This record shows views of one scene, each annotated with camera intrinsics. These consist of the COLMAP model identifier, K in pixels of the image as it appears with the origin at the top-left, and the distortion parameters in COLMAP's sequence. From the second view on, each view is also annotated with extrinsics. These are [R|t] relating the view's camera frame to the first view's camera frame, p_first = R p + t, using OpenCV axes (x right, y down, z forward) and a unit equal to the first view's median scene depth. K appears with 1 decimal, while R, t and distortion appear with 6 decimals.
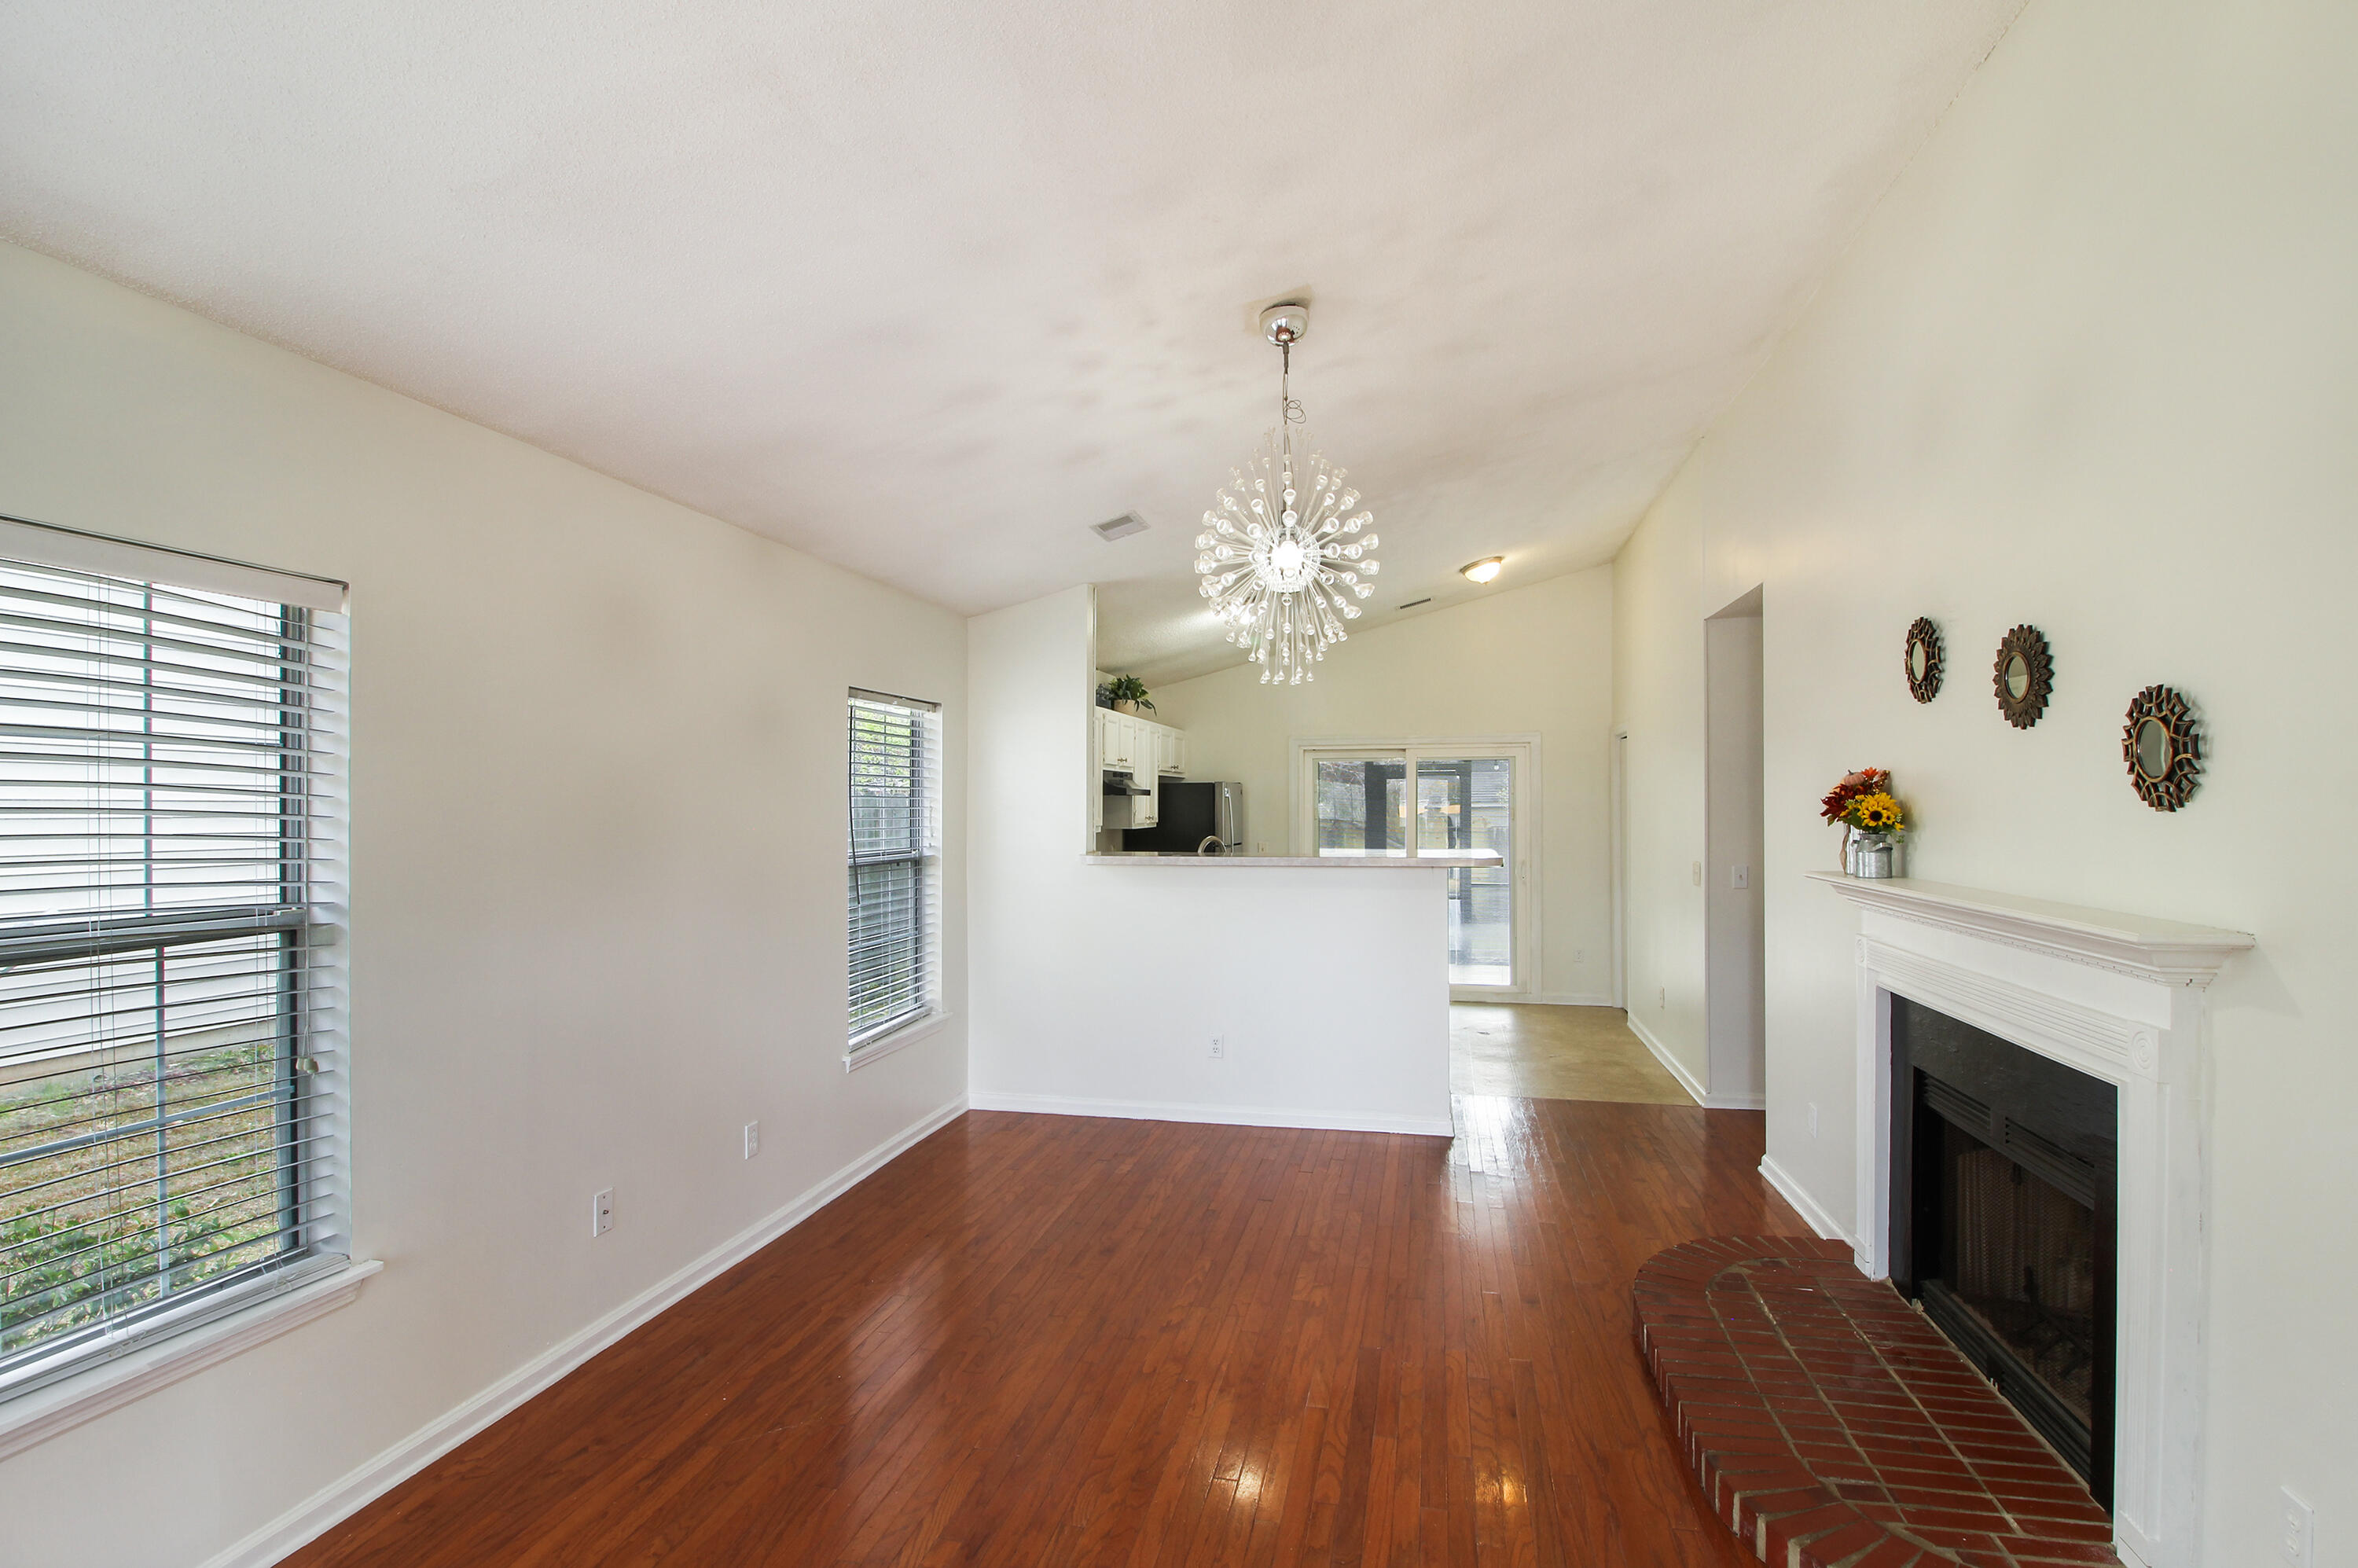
lens RADIAL K [[1148.7, 0, 1187.8], [0, 1148.7, 811.5], [0, 0, 1]] dist [0.002407, -0.011020]
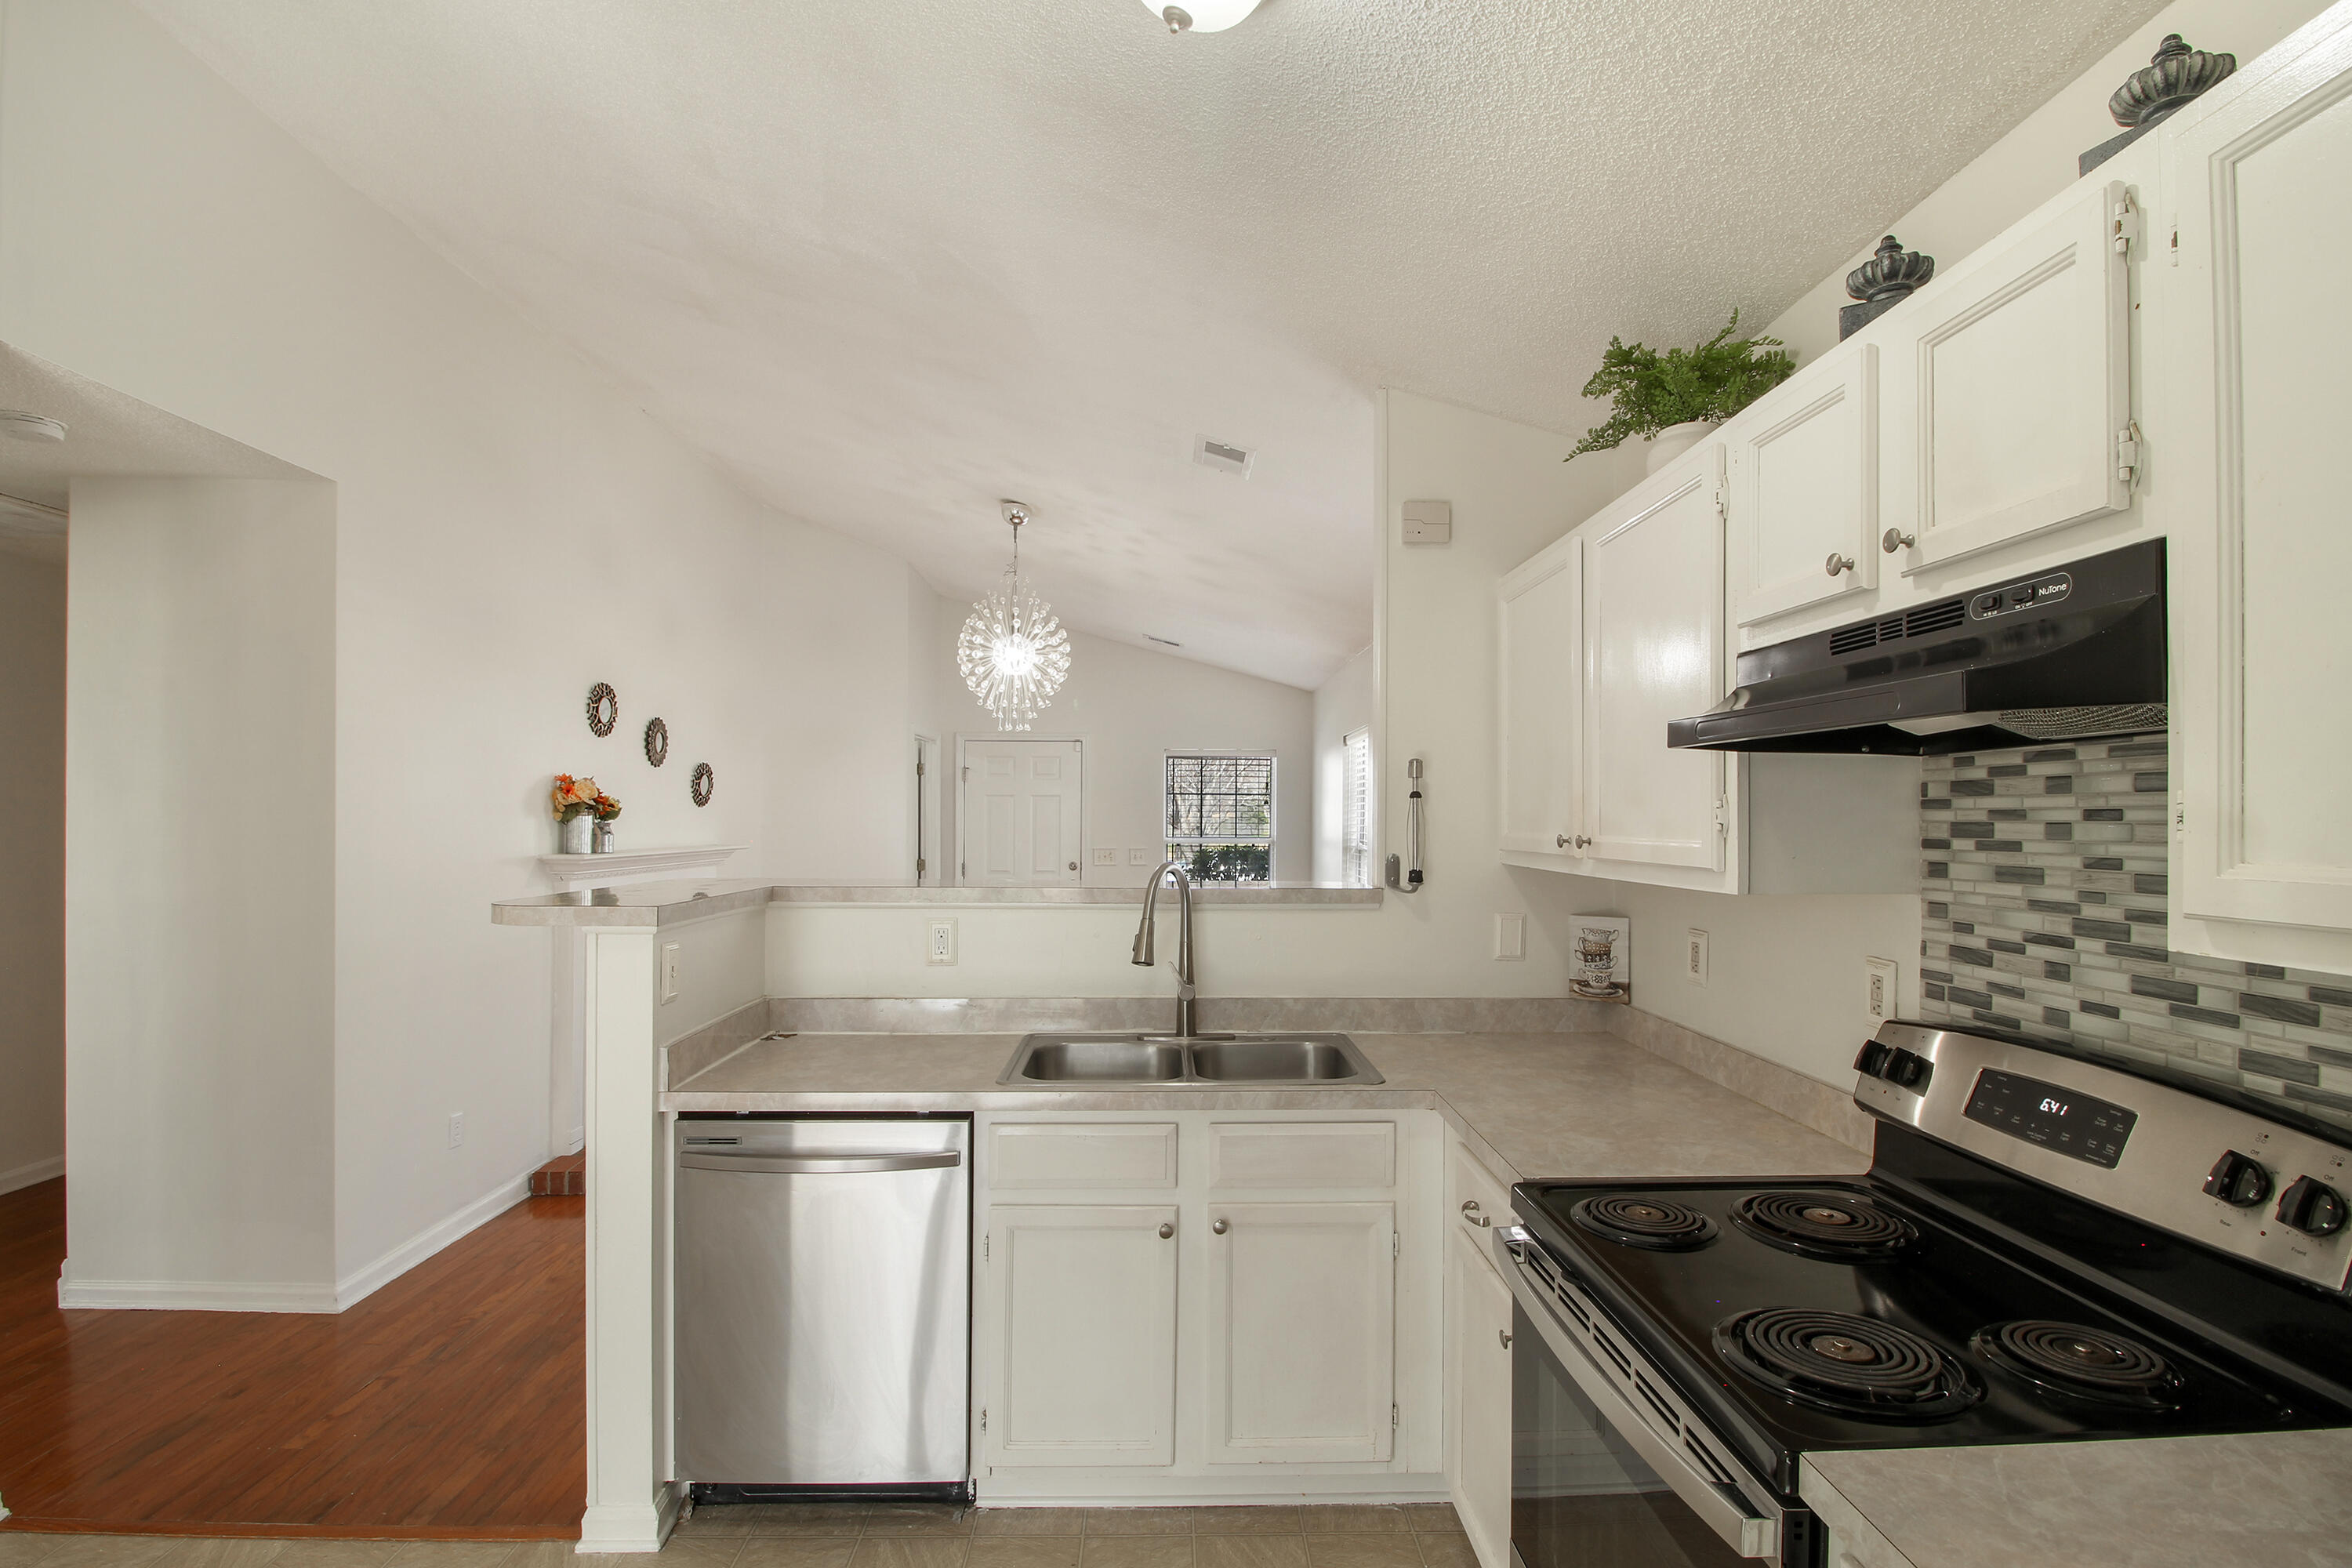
lens RADIAL K [[1145.8, 0, 1171.9], [0, 1145.8, 820.2], [0, 0, 1]] dist [0.002407, -0.011020]
pose [[-0.975395, -0.003460, -0.220437, 0.224877], [-0.006004, 0.999923, 0.010873, -0.003952], [0.220383, 0.011929, -0.975341, 2.595531]]
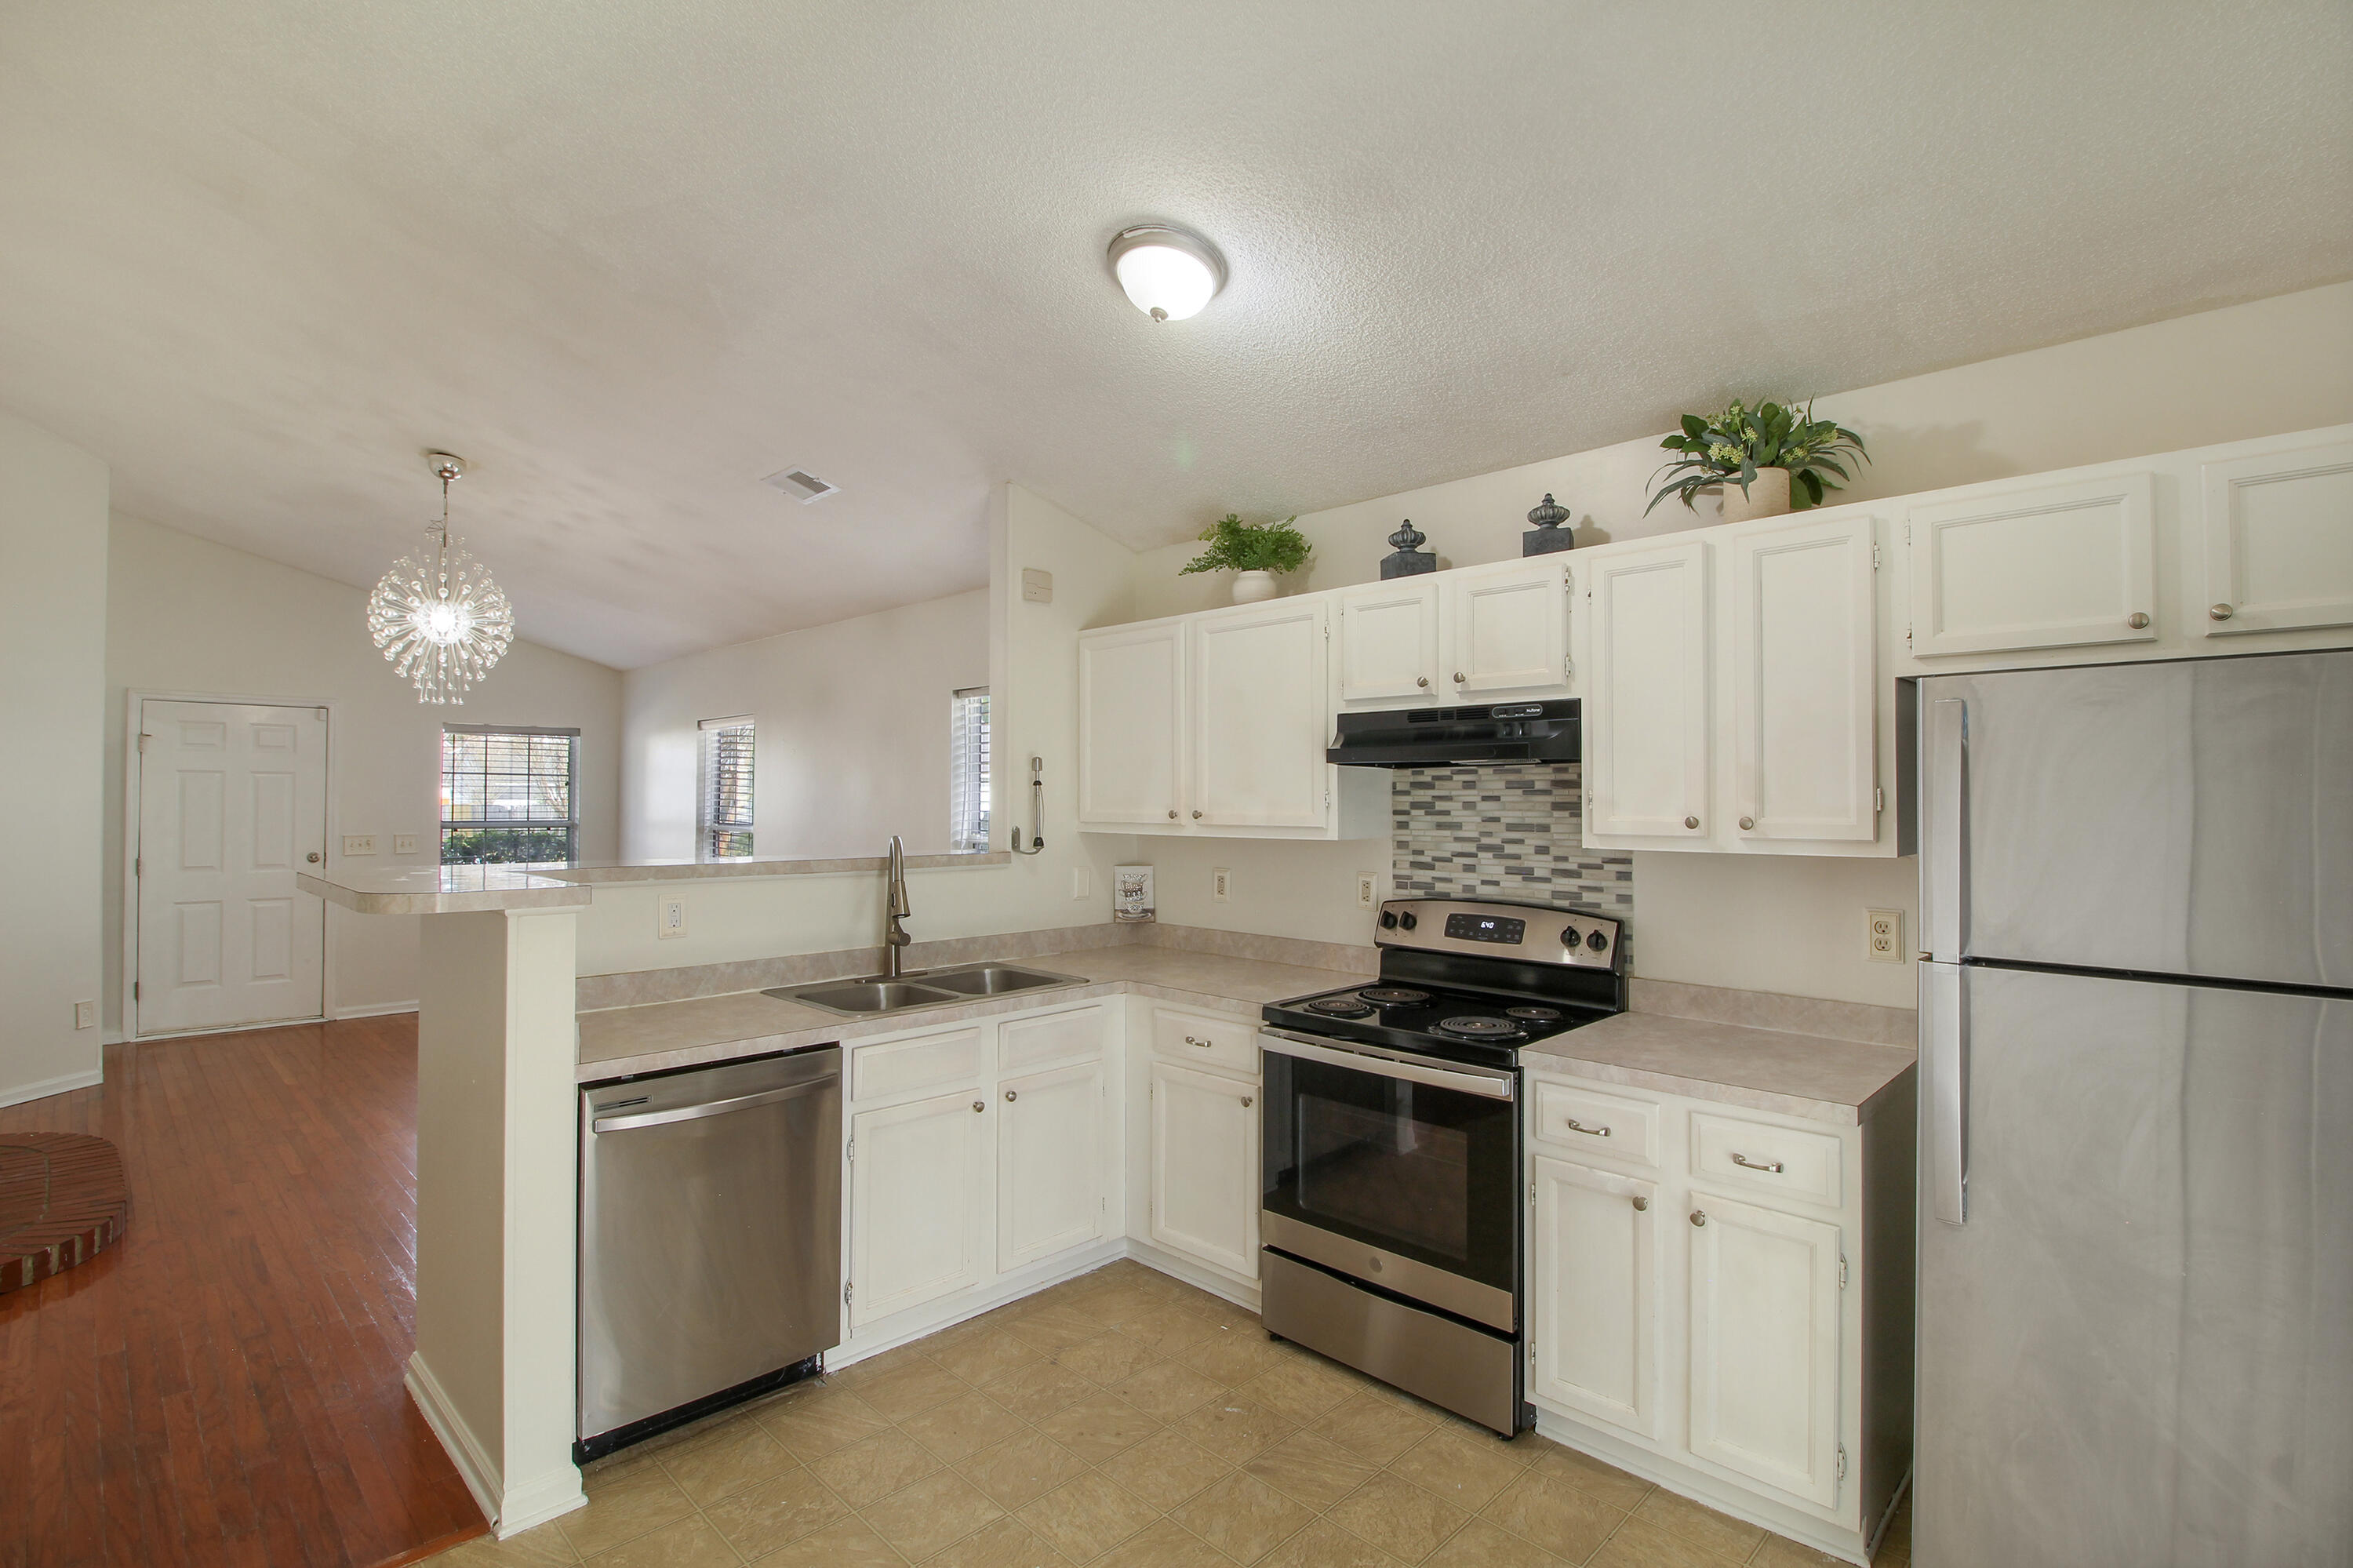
lens RADIAL K [[1114.7, 0, 1211.4], [0, 1114.7, 778.2], [0, 0, 1]] dist [0.000780, -0.011598]
pose [[-0.534132, -0.019169, -0.845184, 0.757519], [-0.010401, 0.999816, -0.016103, -0.002850], [0.845337, 0.000189, -0.534233, 2.565771]]
